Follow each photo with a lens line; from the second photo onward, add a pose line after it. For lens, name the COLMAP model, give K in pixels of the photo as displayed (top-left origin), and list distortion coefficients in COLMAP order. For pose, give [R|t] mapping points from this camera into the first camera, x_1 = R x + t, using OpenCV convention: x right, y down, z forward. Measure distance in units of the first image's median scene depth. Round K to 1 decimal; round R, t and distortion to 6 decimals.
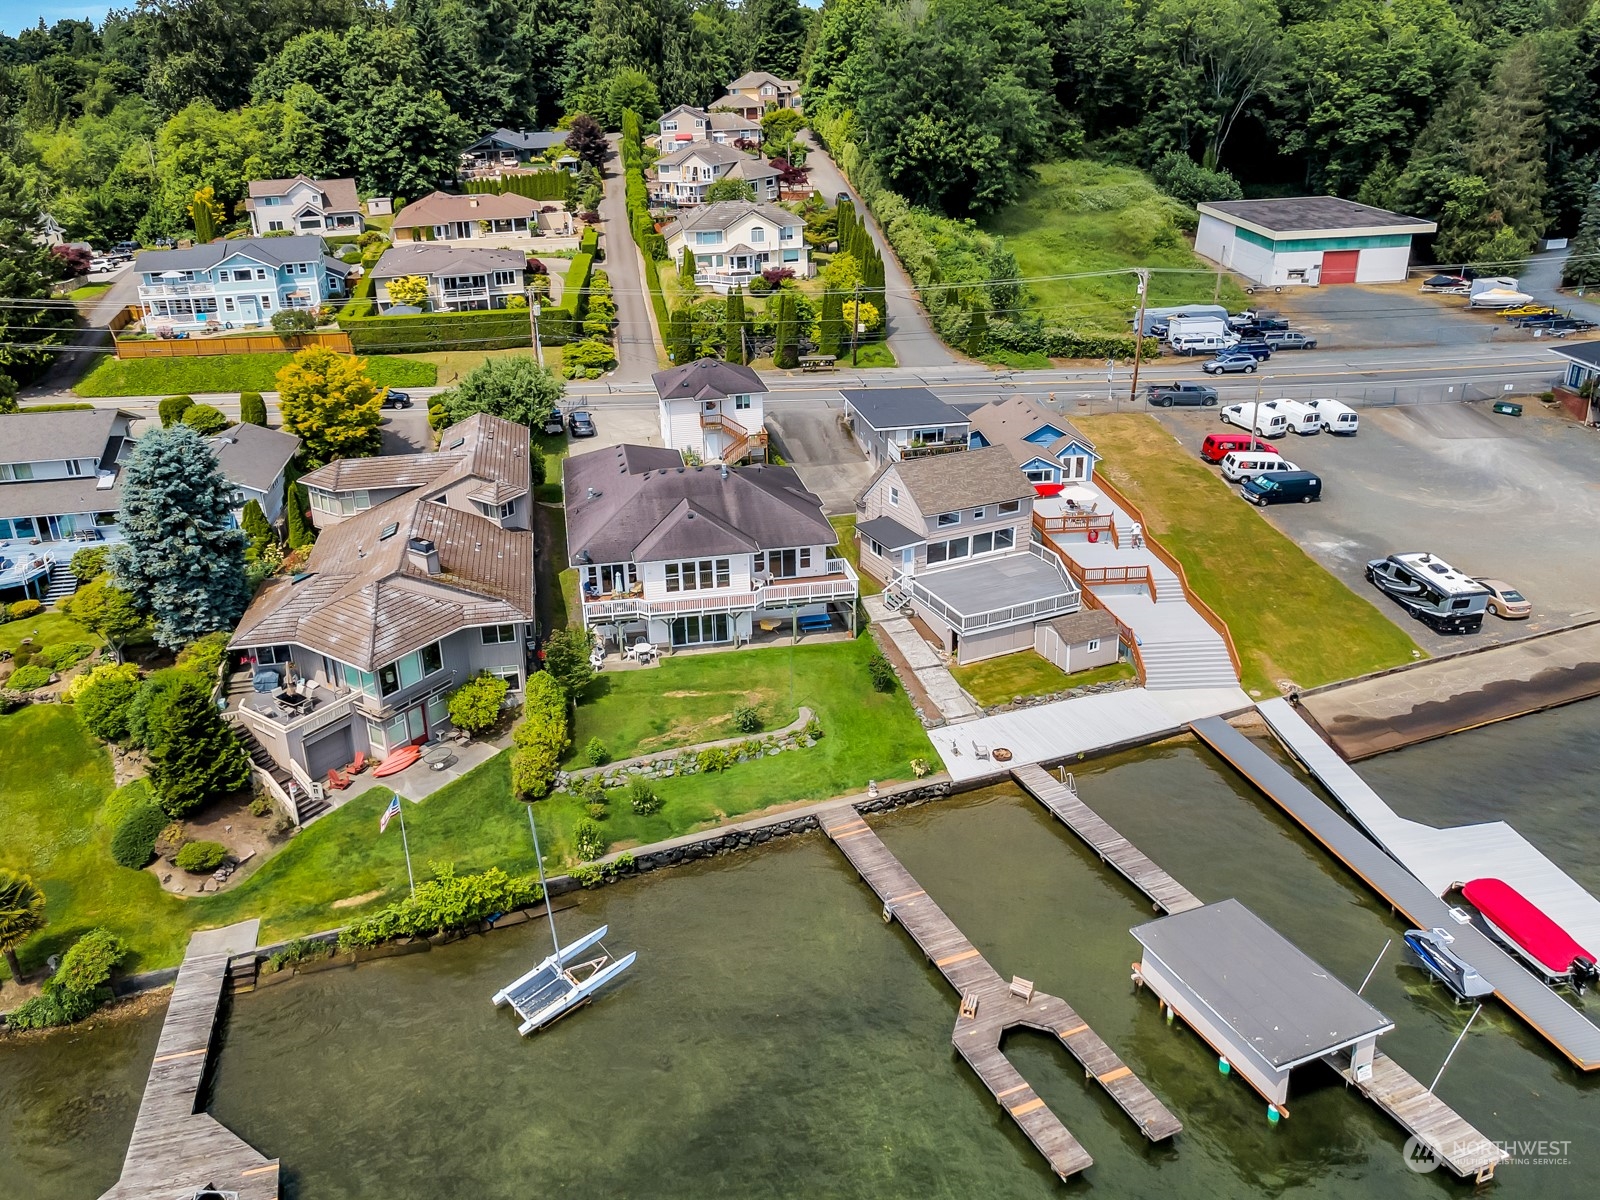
lens RADIAL K [[1196.3, 0, 735.0], [0, 1196.3, 532.2], [0, 0, 1]] dist [0.022805, 0.027431]
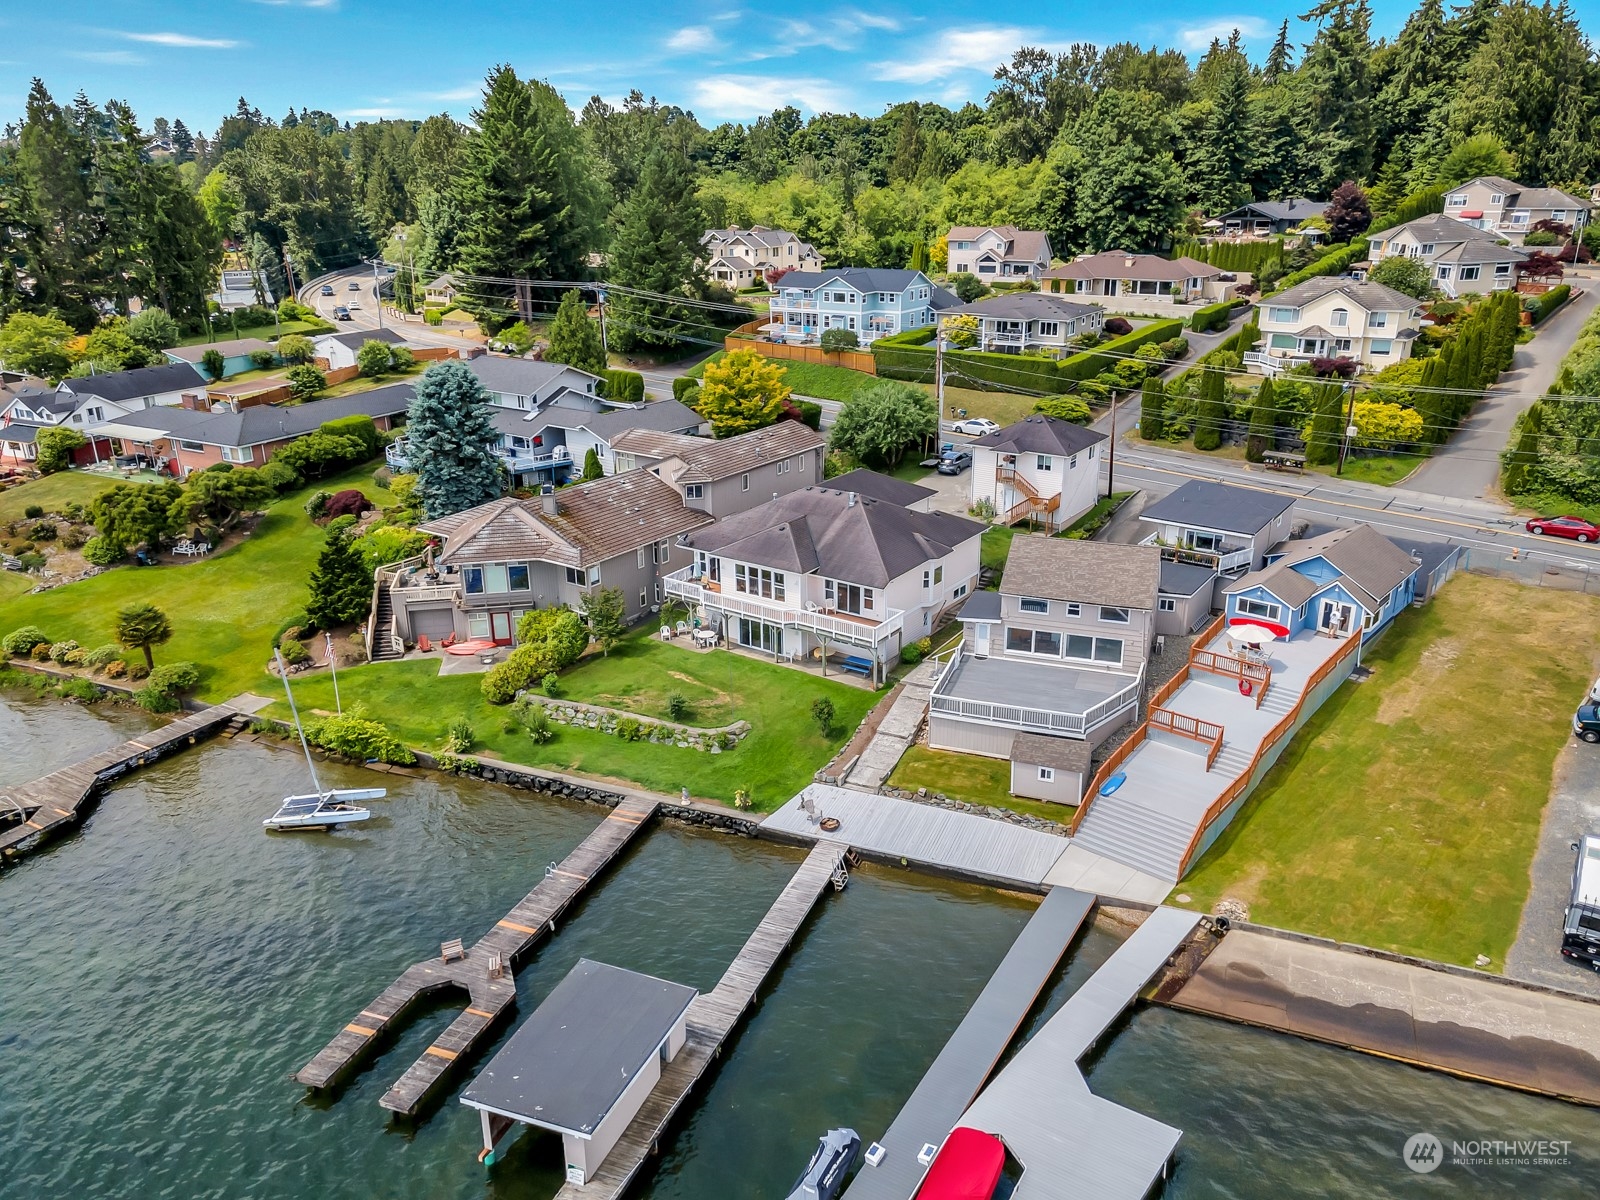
lens RADIAL K [[1196.3, 0, 813.7], [0, 1196.3, 602.8], [0, 0, 1]] dist [0.022805, 0.027431]
pose [[0.741609, 0.263253, -0.617021, 0.296772], [-0.267830, 0.959489, 0.087458, -0.023051], [0.615048, 0.100397, 0.782072, 0.099693]]
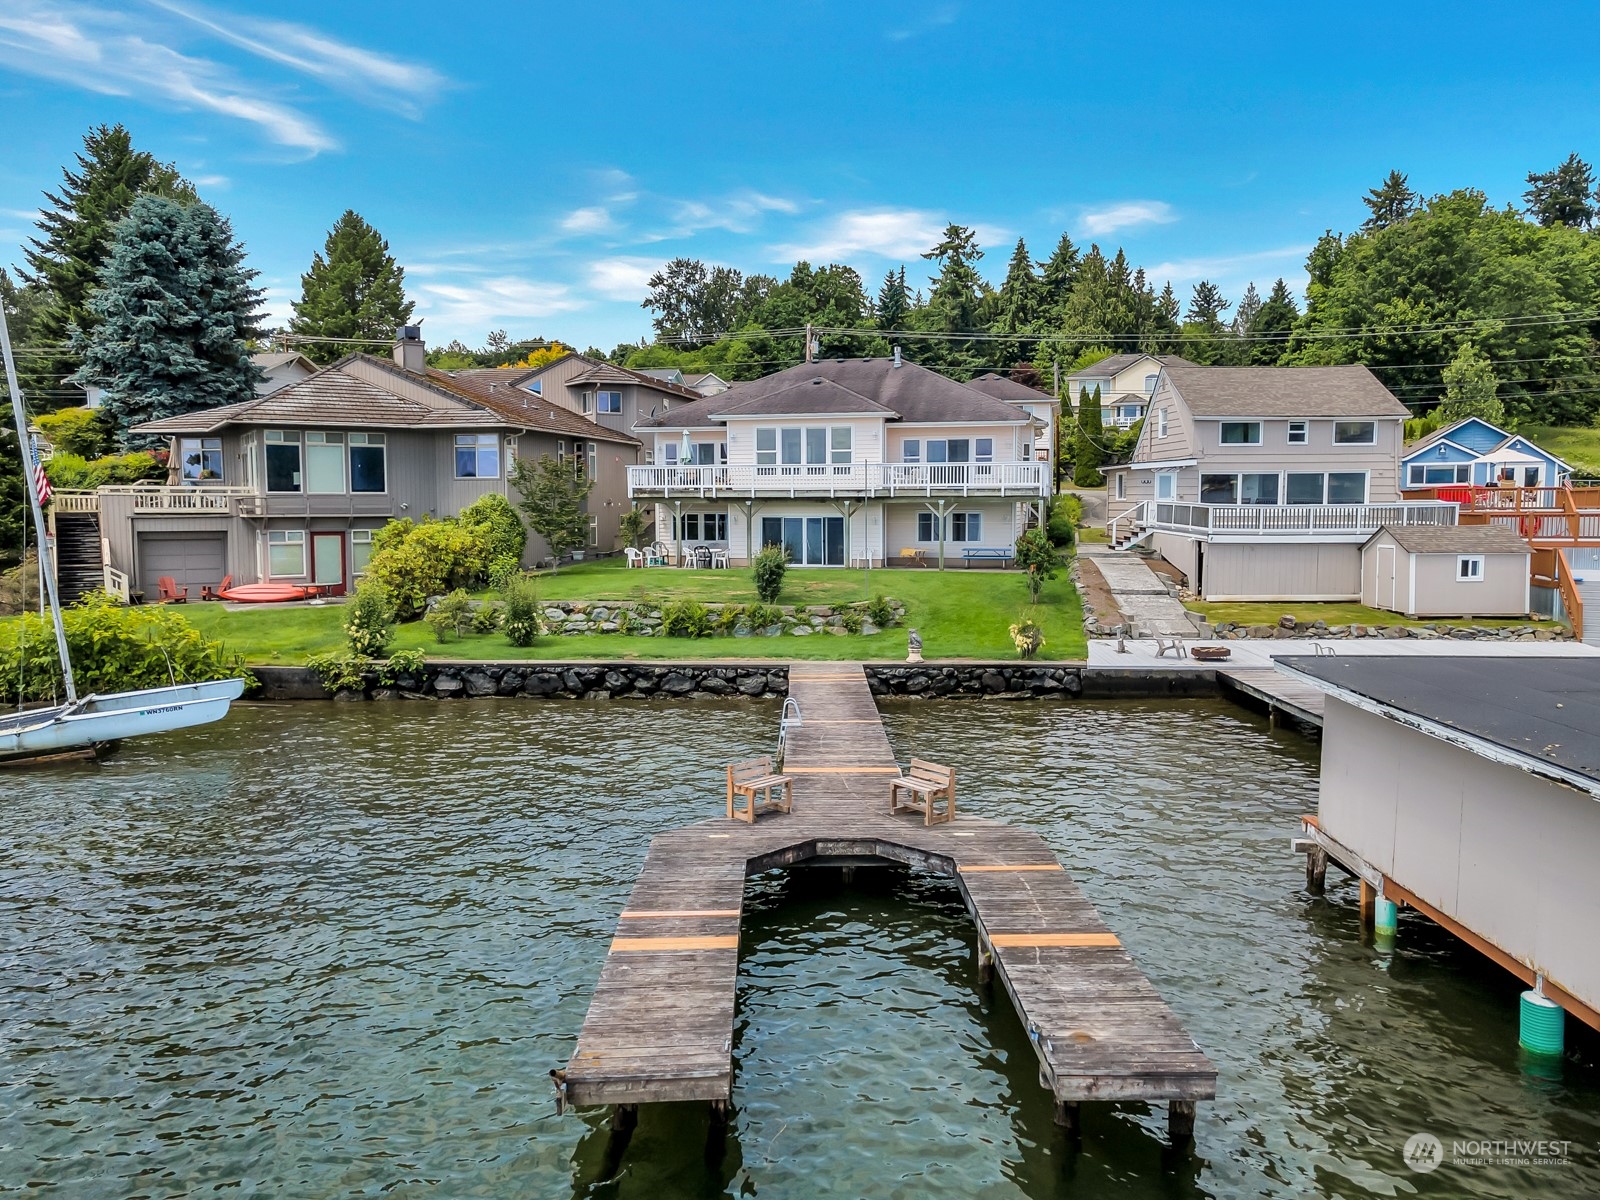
lens RADIAL K [[1196.3, 0, 834.9], [0, 1196.3, 597.5], [0, 0, 1]] dist [0.022805, 0.027431]
pose [[0.936542, 0.072446, -0.342989, 0.098571], [-0.165104, 0.954258, -0.249263, 0.125191], [0.309242, 0.290074, 0.905664, 0.198604]]
